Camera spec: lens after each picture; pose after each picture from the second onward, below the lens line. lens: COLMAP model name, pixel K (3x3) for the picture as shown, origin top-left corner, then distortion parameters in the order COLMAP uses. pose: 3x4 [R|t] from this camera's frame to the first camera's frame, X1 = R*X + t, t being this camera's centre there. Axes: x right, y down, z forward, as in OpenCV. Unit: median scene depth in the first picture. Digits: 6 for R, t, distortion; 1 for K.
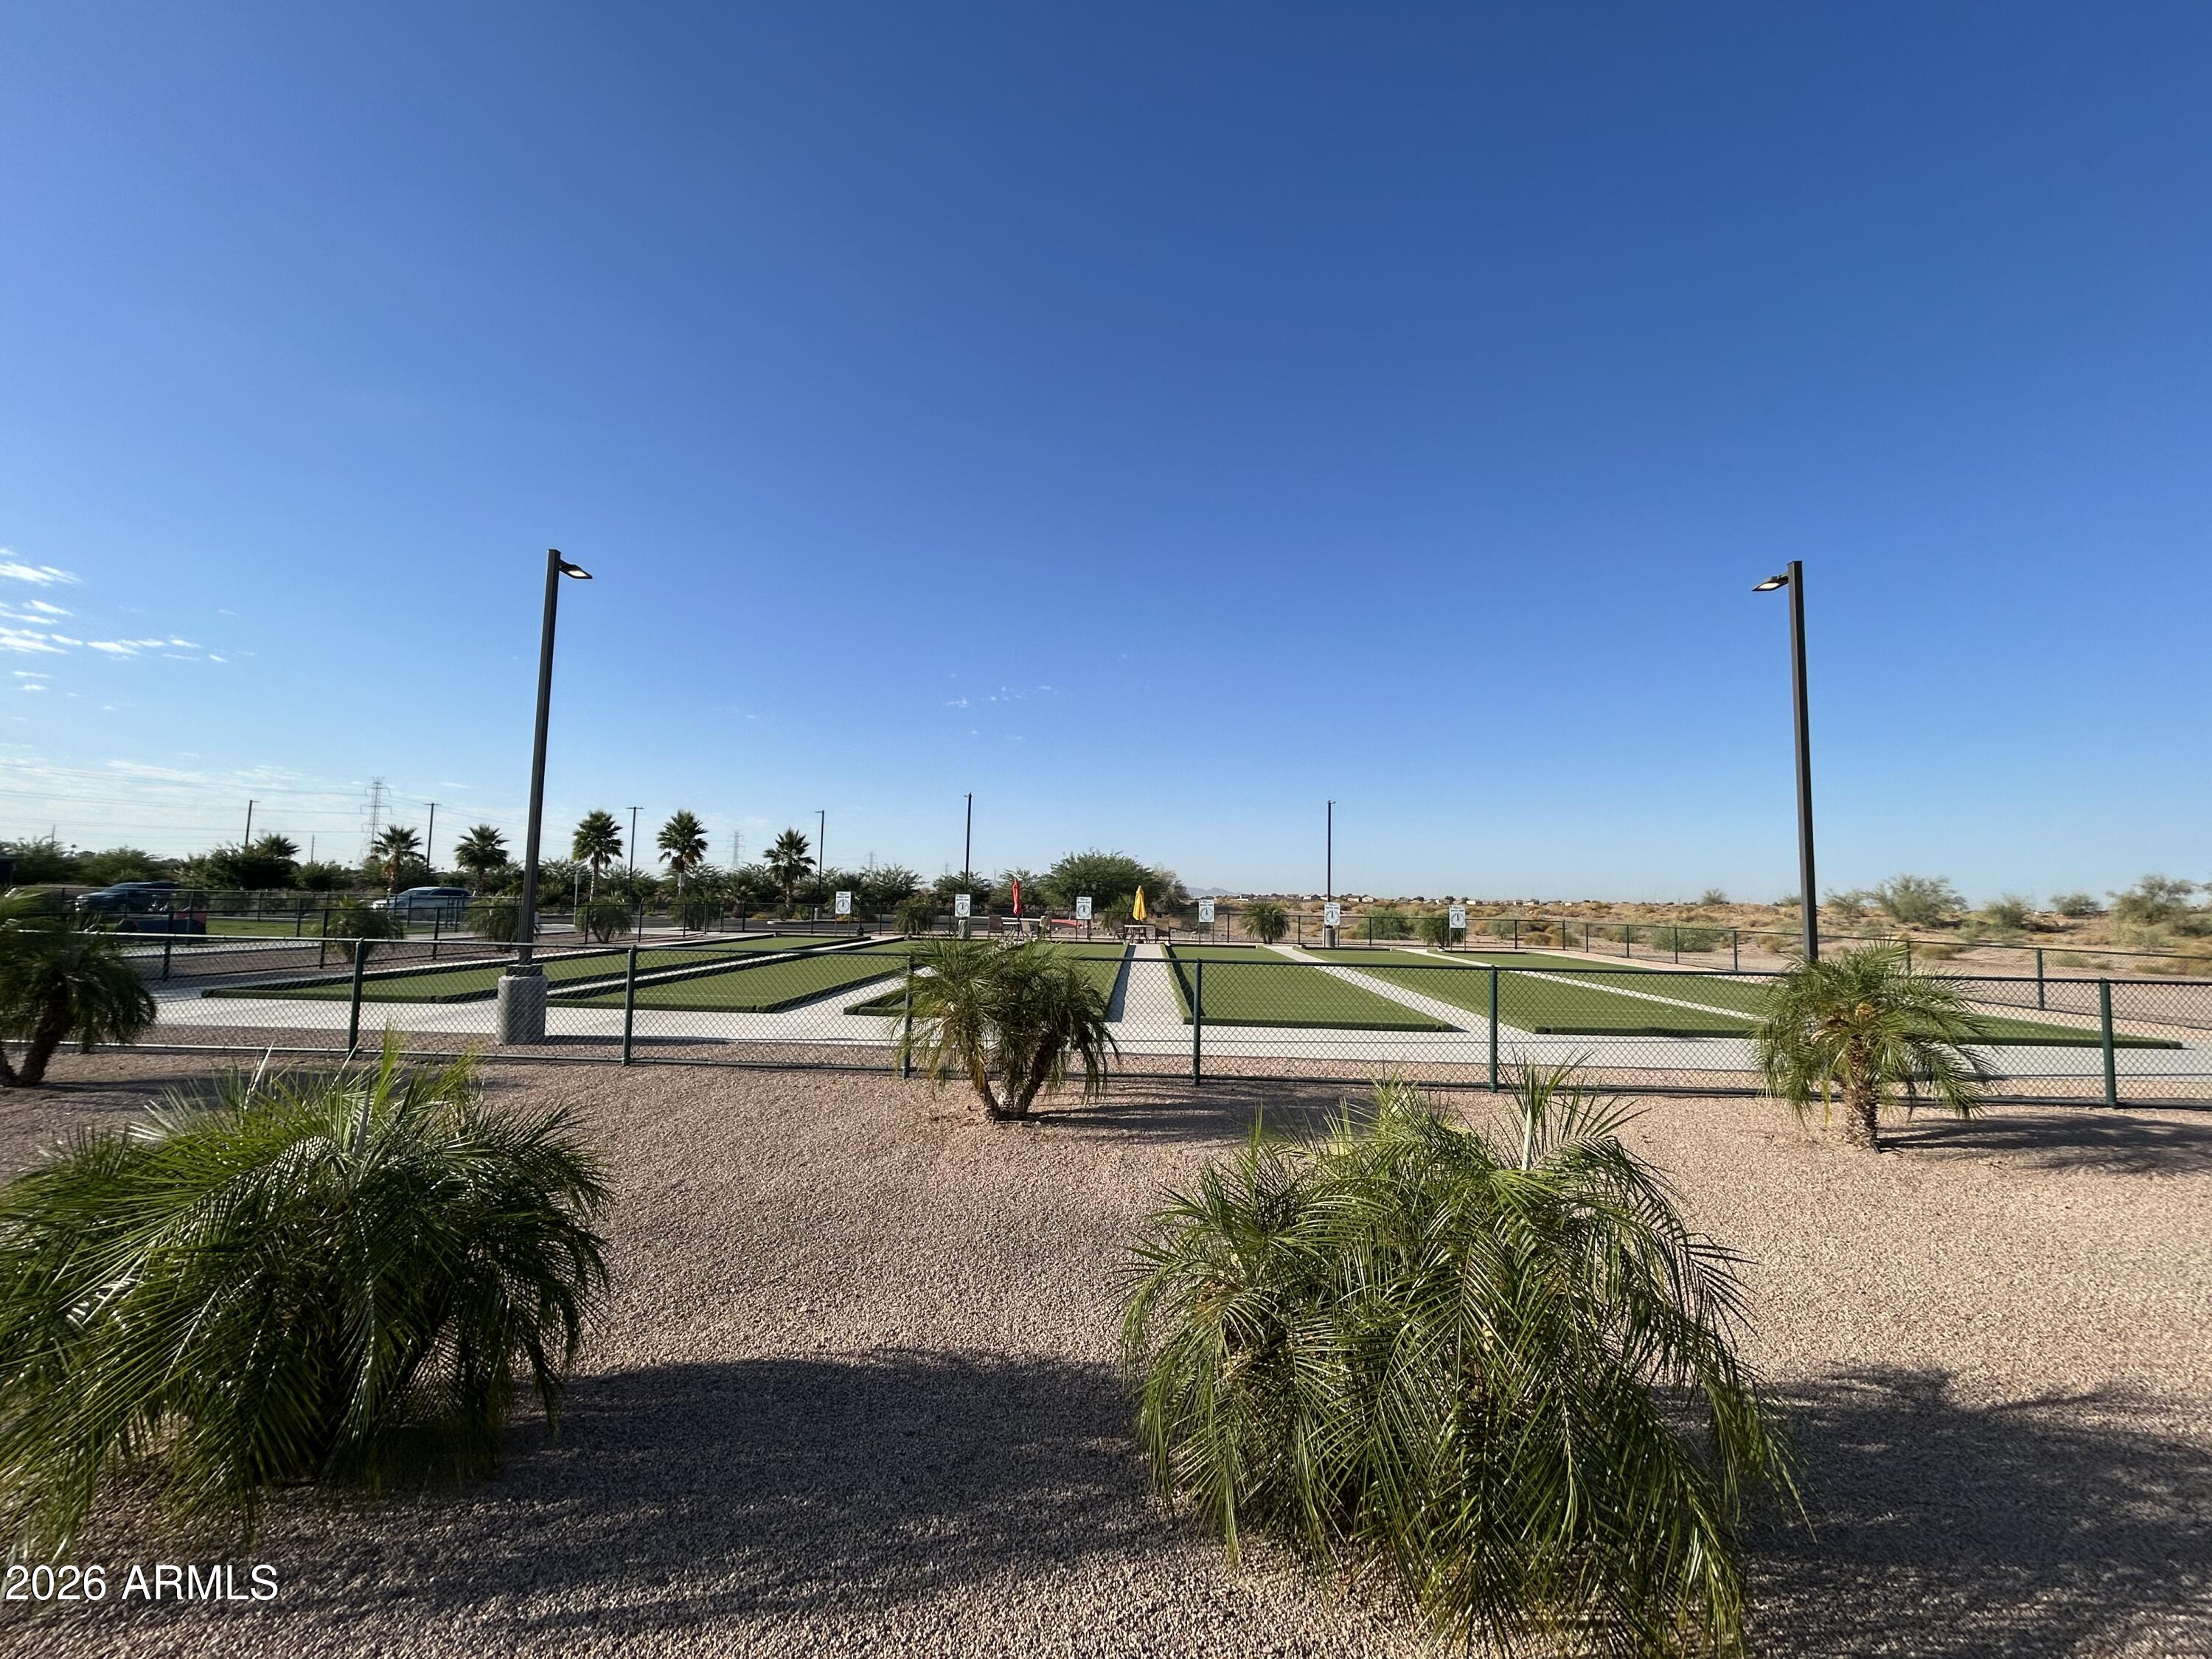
lens RADIAL K [[889.0, 0, 1106.0], [0, 889.0, 829.5], [0, 0, 1]] dist [-0.007658, 0.000296]
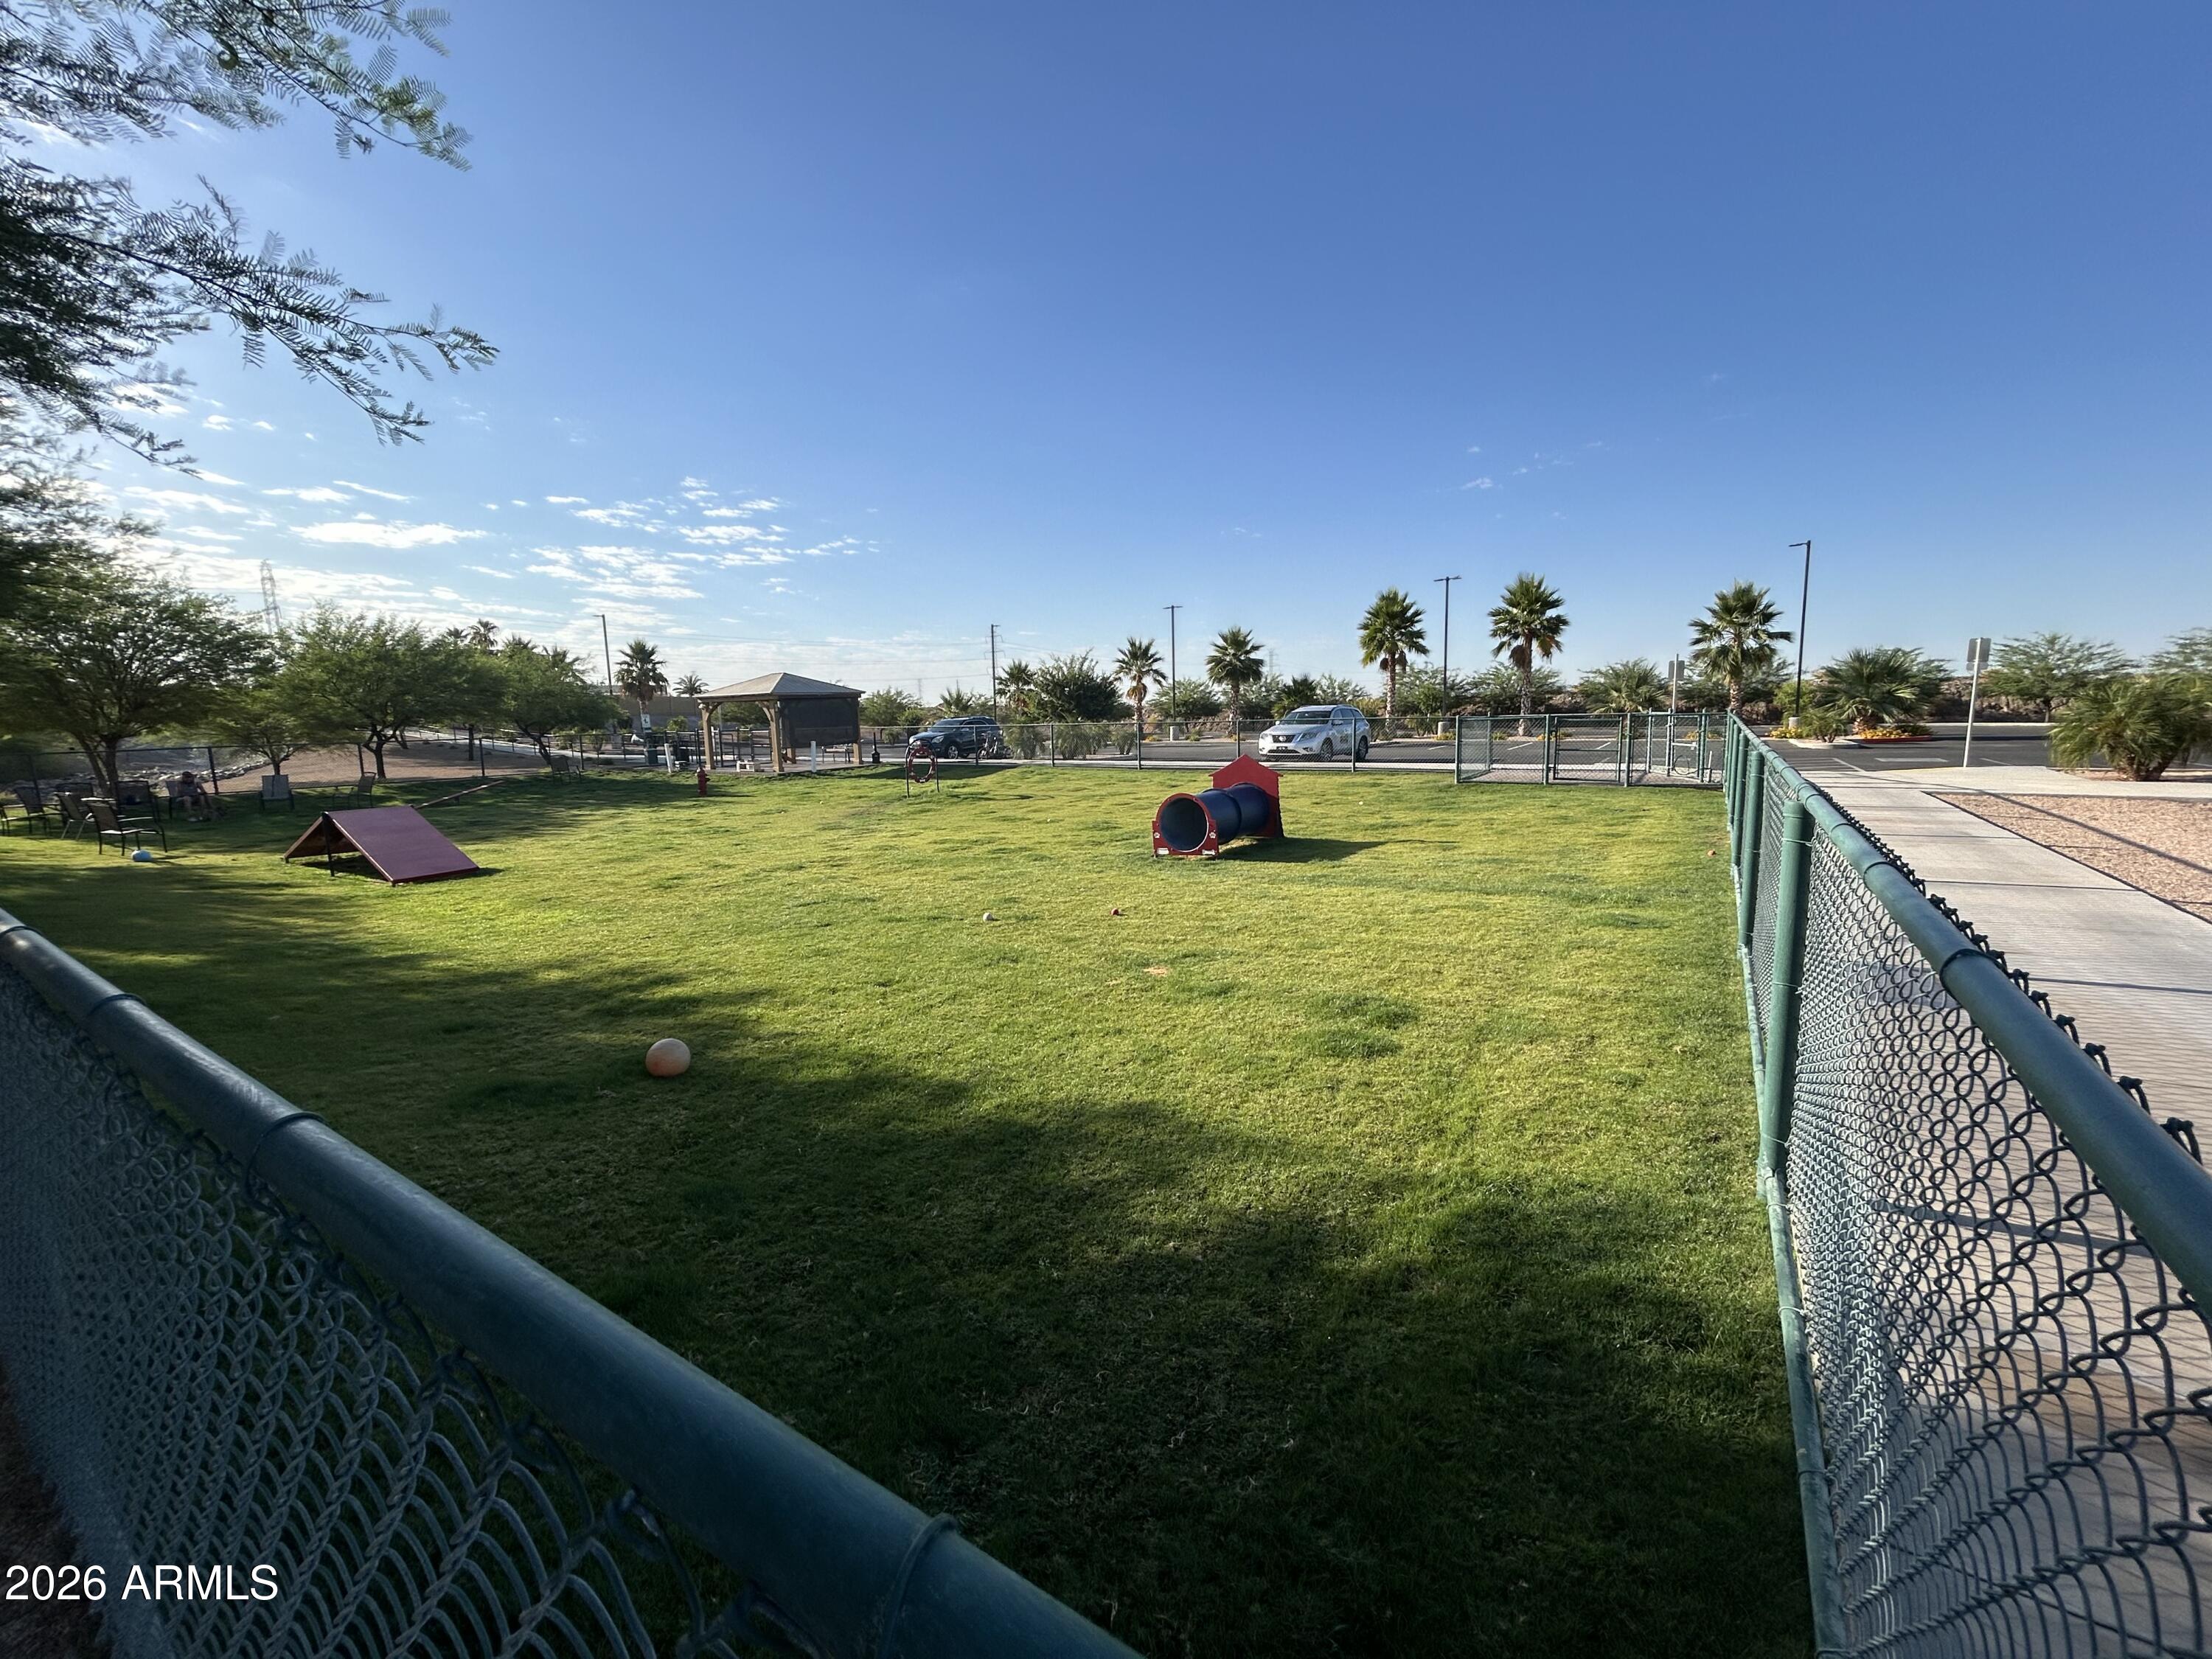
lens RADIAL K [[889.0, 0, 1106.0], [0, 889.0, 829.5], [0, 0, 1]] dist [-0.007658, 0.000296]
pose [[0.849212, 0.022709, -0.527564, -0.383214], [0.087234, 0.979314, 0.182574, 0.016034], [0.520797, -0.201066, 0.829664, 0.258525]]
